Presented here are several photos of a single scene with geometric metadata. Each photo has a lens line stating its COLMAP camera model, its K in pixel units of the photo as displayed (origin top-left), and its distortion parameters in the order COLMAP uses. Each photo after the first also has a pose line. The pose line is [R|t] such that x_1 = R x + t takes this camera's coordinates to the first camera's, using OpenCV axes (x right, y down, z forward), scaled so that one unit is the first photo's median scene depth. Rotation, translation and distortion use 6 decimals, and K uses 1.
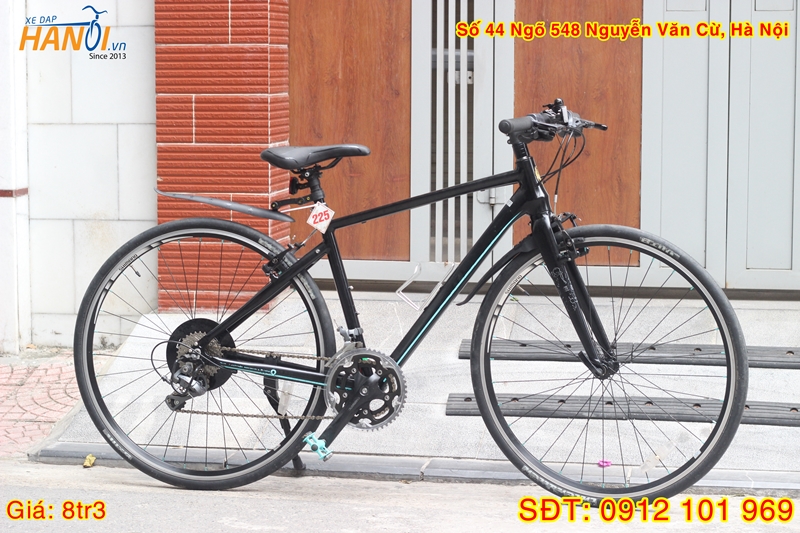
lens RADIAL K [[1909.5, 0, 396.6], [0, 1909.5, 266.6], [0, 0, 1]] dist [-0.082614, 0.000000]
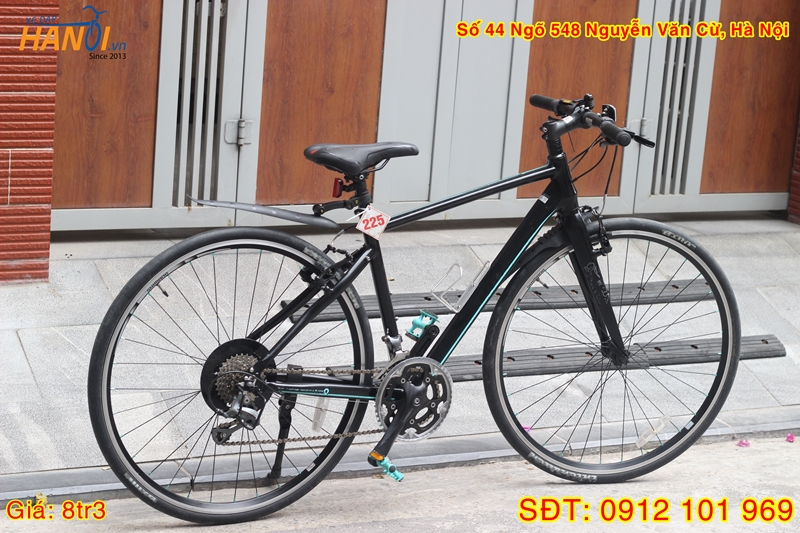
lens RADIAL K [[1909.5, 0, 403.2], [0, 1909.5, 265.9], [0, 0, 1]] dist [-0.082614, 0.000000]
pose [[0.774504, -0.082069, 0.627223, -0.608243], [-0.010459, 0.989751, 0.142418, -0.136322], [-0.632483, -0.116864, 0.765708, 0.274800]]
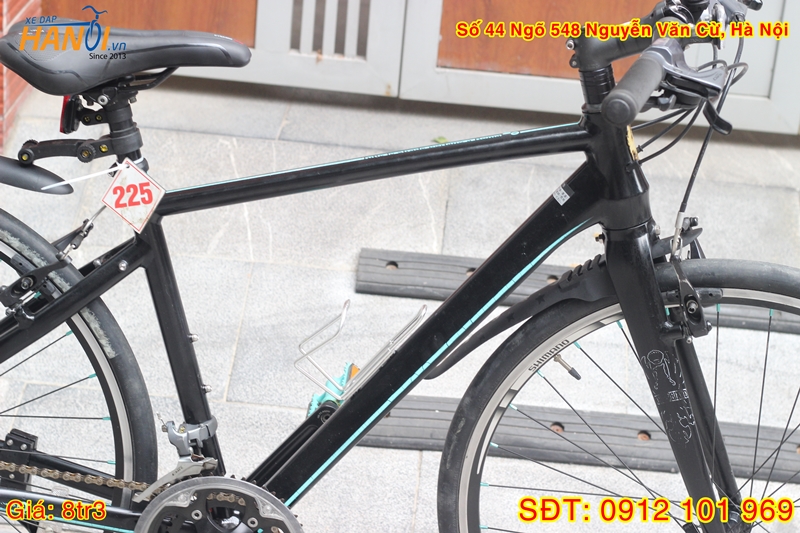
lens RADIAL K [[1909.5, 0, 399.5], [0, 1909.5, 262.9], [0, 0, 1]] dist [-0.082614, 0.000000]
pose [[0.988121, 0.017227, 0.152712, -0.045400], [-0.063638, 0.950366, 0.304558, -0.149091], [-0.139886, -0.310658, 0.940172, 0.564190]]
